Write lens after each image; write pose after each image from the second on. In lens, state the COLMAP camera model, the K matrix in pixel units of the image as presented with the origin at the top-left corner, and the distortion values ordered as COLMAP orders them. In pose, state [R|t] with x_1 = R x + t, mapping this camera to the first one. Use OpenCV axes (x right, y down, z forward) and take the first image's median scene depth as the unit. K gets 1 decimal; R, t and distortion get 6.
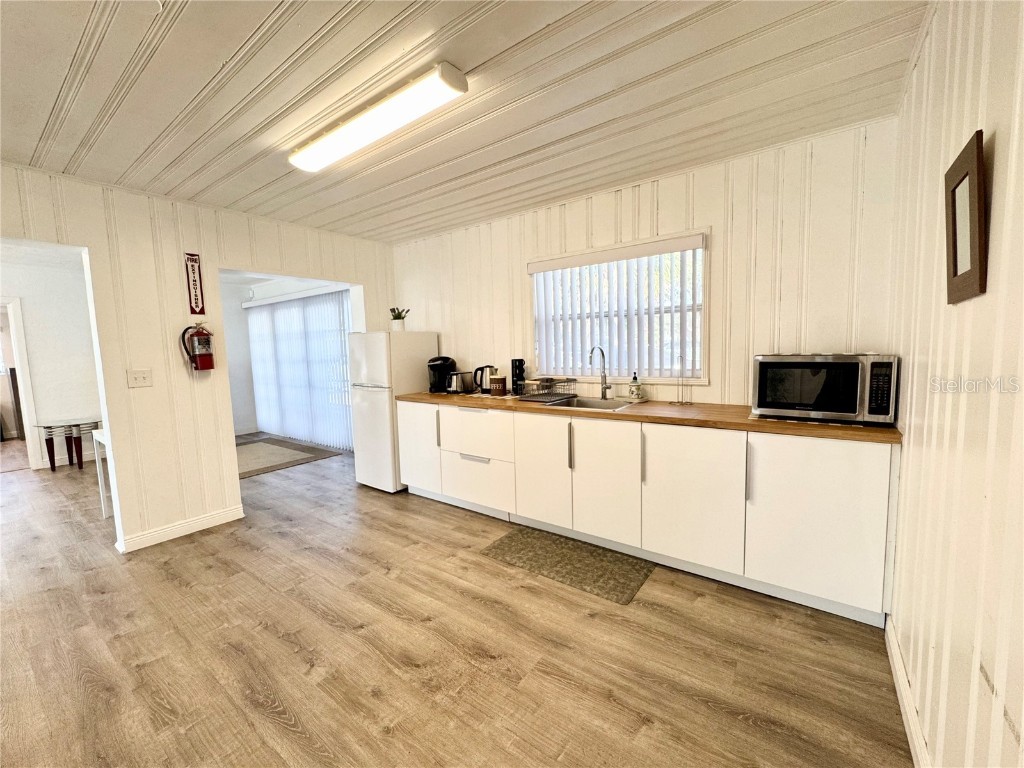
lens RADIAL K [[412.7, 0, 510.4], [0, 412.7, 382.9], [0, 0, 1]] dist [-0.003570, 0.000296]
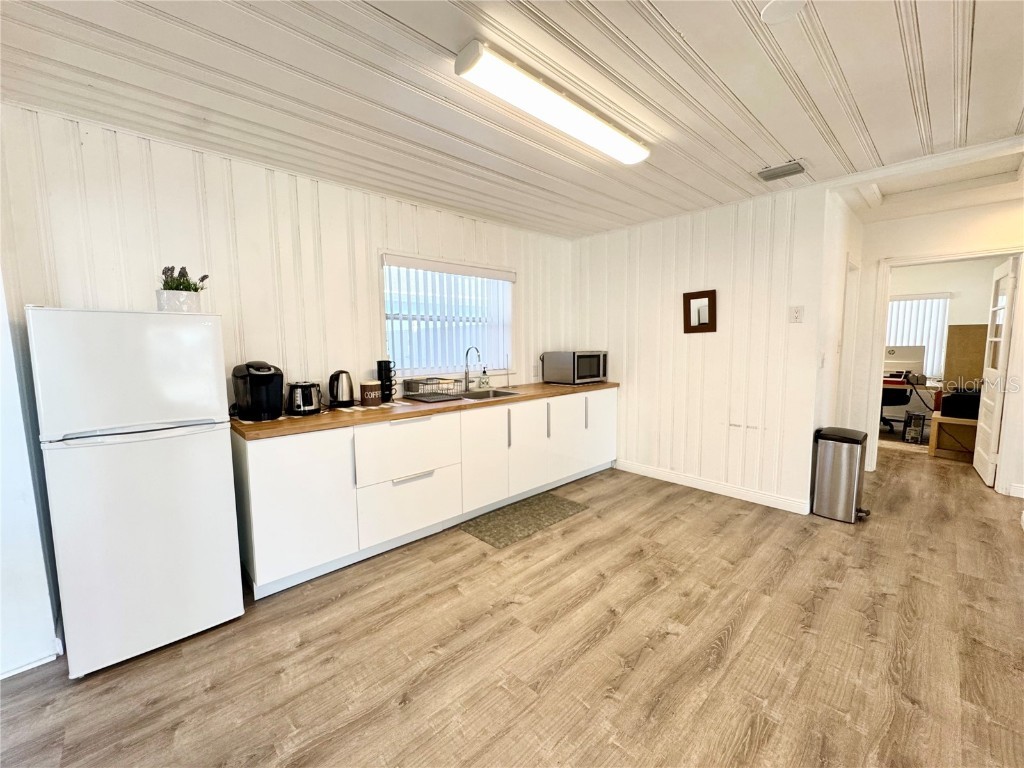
lens RADIAL K [[412.7, 0, 511.7], [0, 412.7, 383.7], [0, 0, 1]] dist [-0.003570, 0.000296]
pose [[0.179865, -0.076005, 0.980751, -1.169633], [0.090727, 0.994043, 0.060397, -0.056621], [-0.979498, 0.078118, 0.185689, 0.852769]]
